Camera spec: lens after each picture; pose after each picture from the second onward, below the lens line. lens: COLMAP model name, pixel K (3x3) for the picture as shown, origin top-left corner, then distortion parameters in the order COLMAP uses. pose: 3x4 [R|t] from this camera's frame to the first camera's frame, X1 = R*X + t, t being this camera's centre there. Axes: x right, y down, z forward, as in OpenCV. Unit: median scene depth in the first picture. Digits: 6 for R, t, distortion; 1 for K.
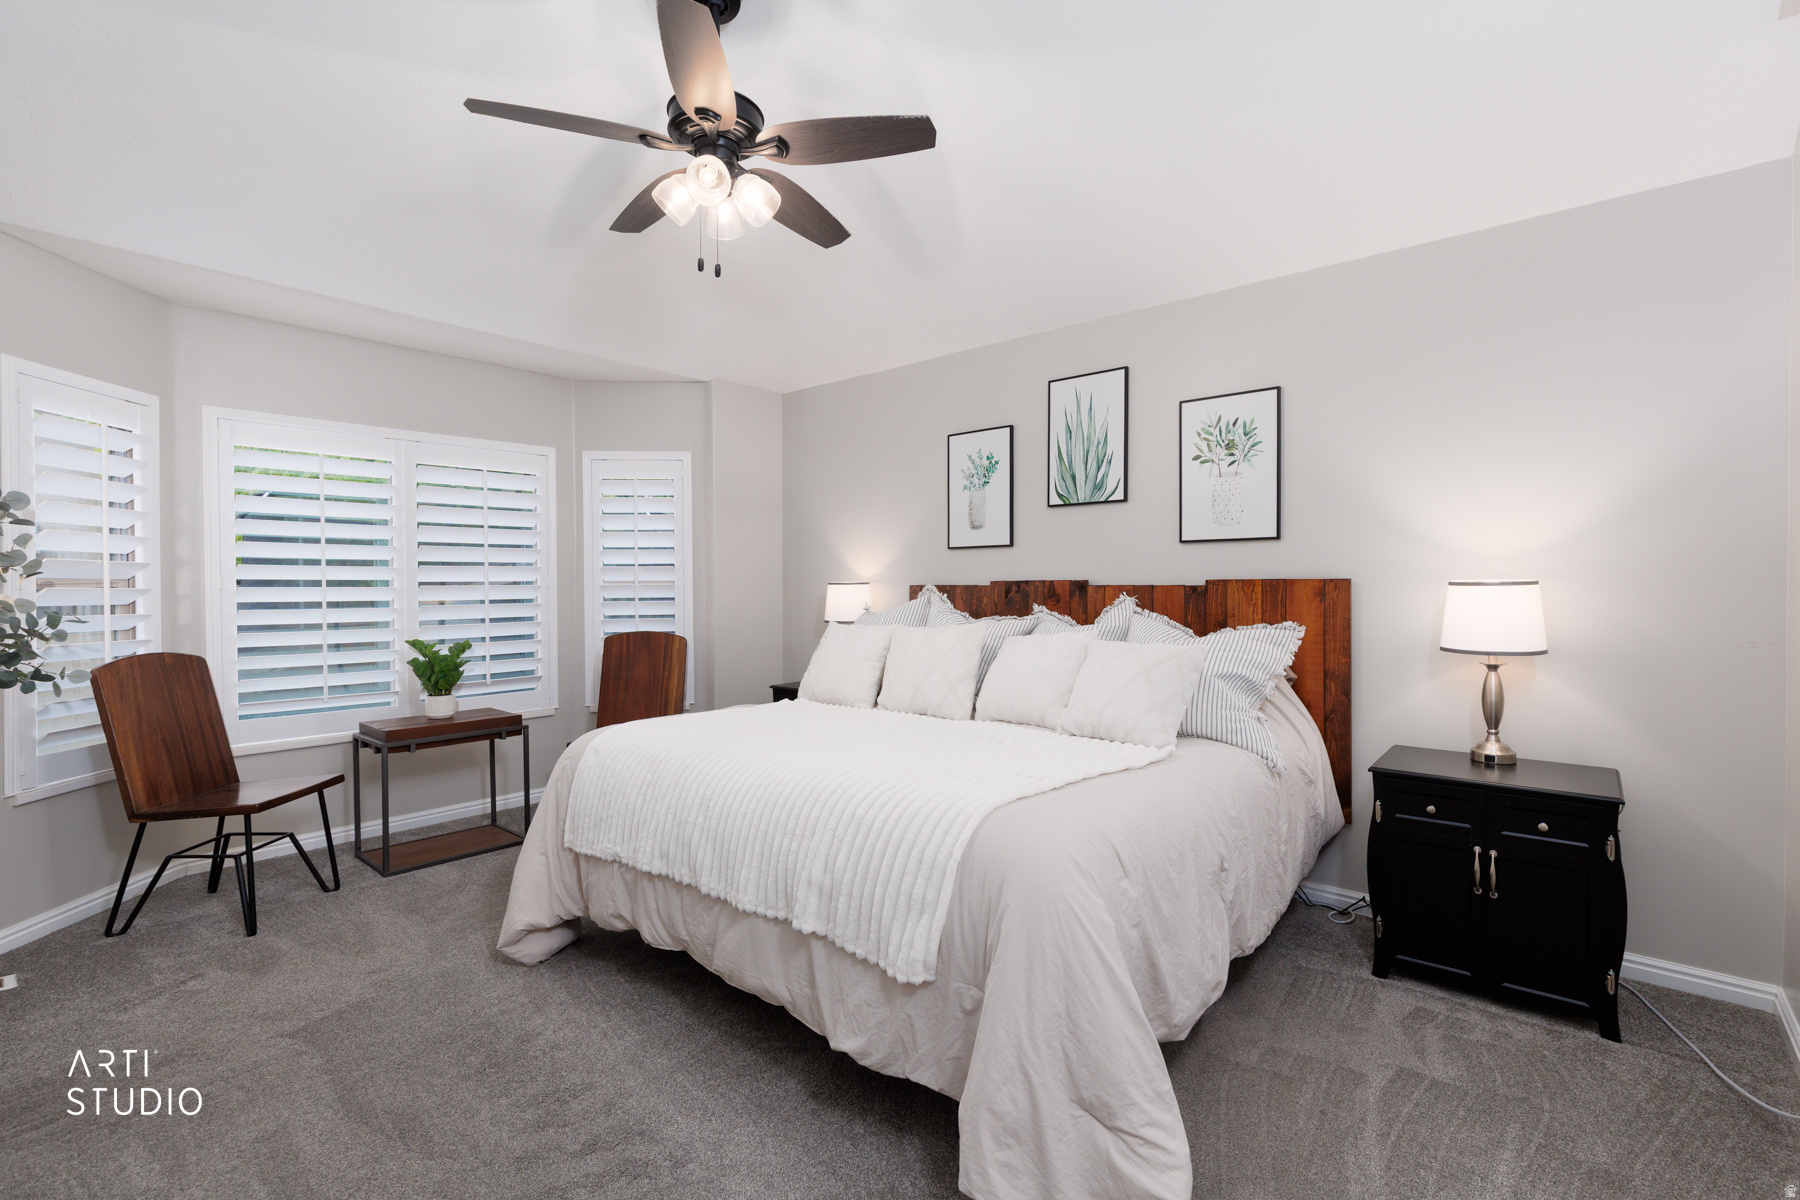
lens RADIAL K [[737.4, 0, 953.7], [0, 737.4, 596.6], [0, 0, 1]] dist [-0.000886, -0.000217]
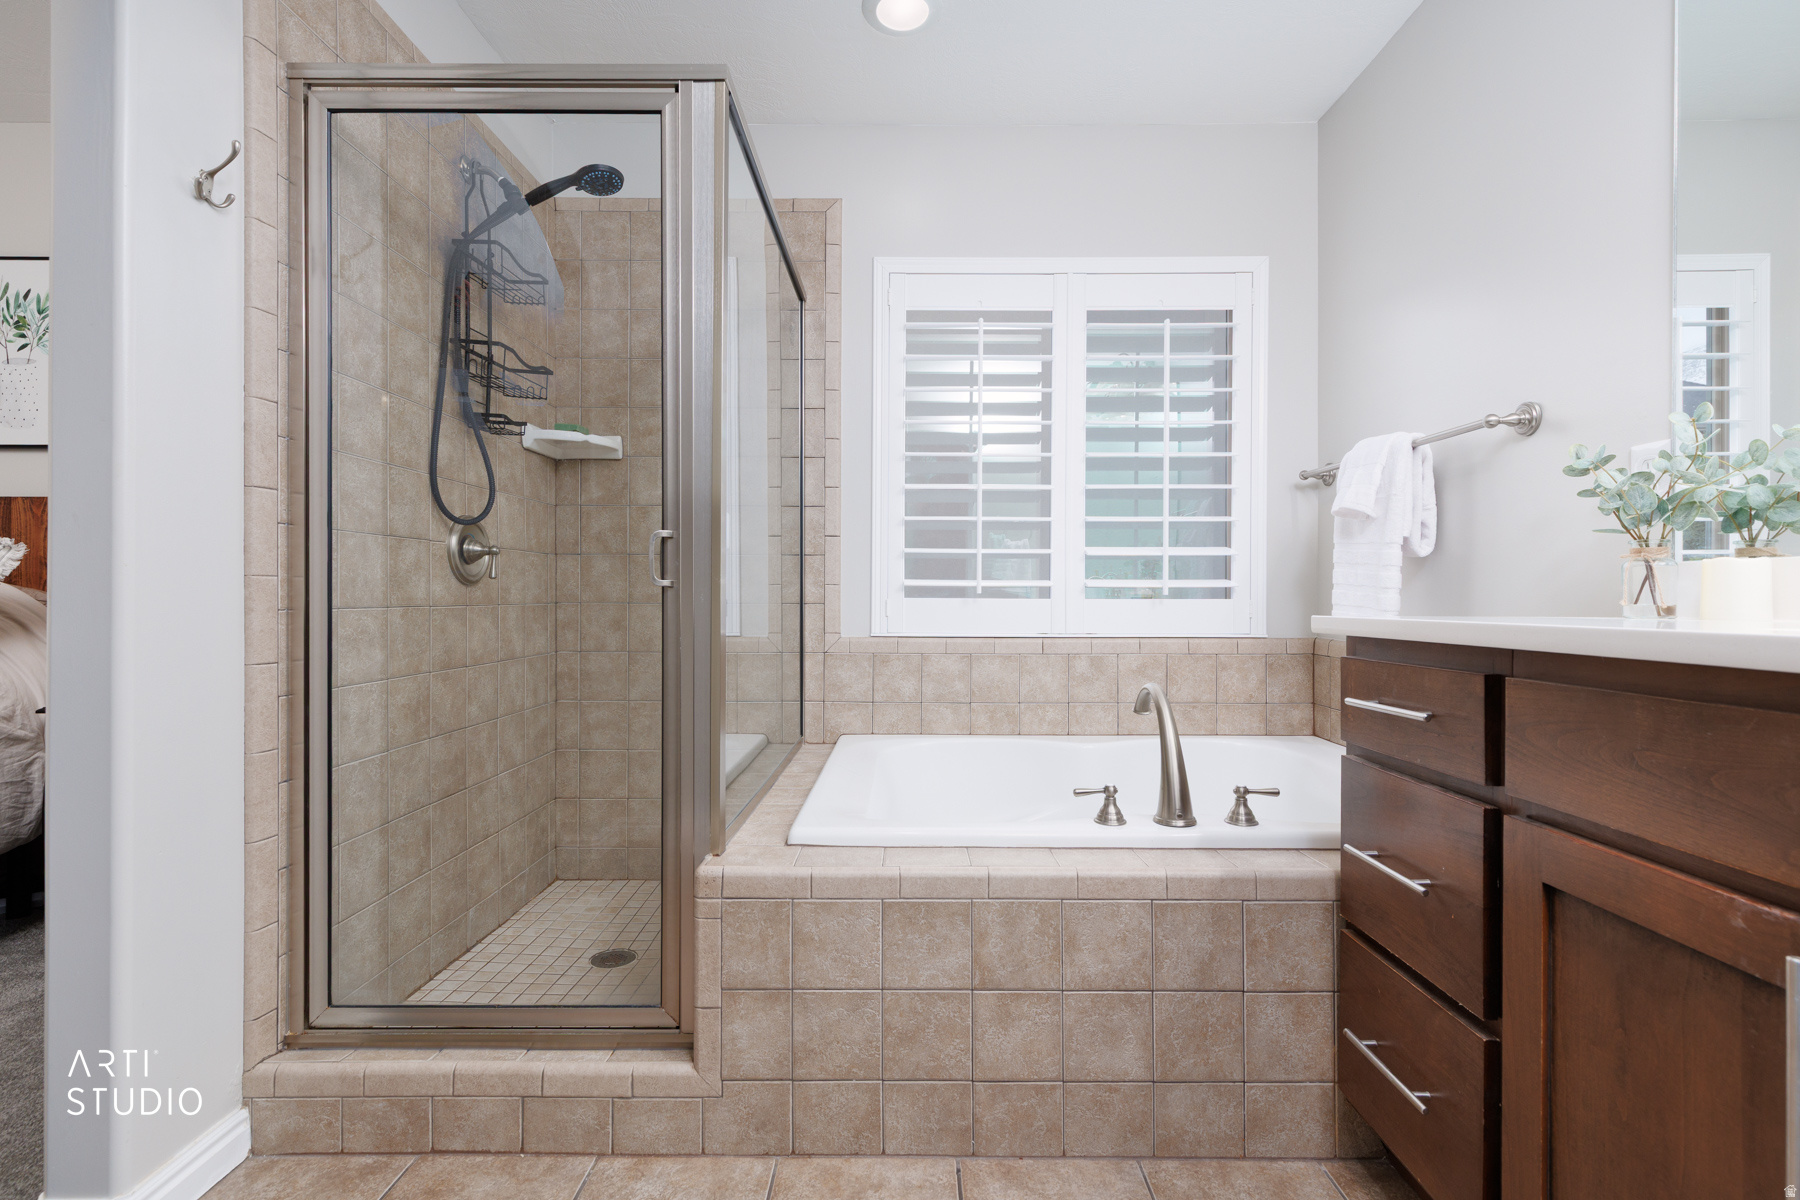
lens RADIAL K [[807.9, 0, 900.9], [0, 807.9, 595.2], [0, 0, 1]] dist [0.009224, -0.000410]
pose [[0.799583, 0.002834, 0.600549, 0.523373], [0.007591, 0.999861, -0.014825, 0.086247], [-0.600507, 0.016413, 0.799451, -0.203294]]
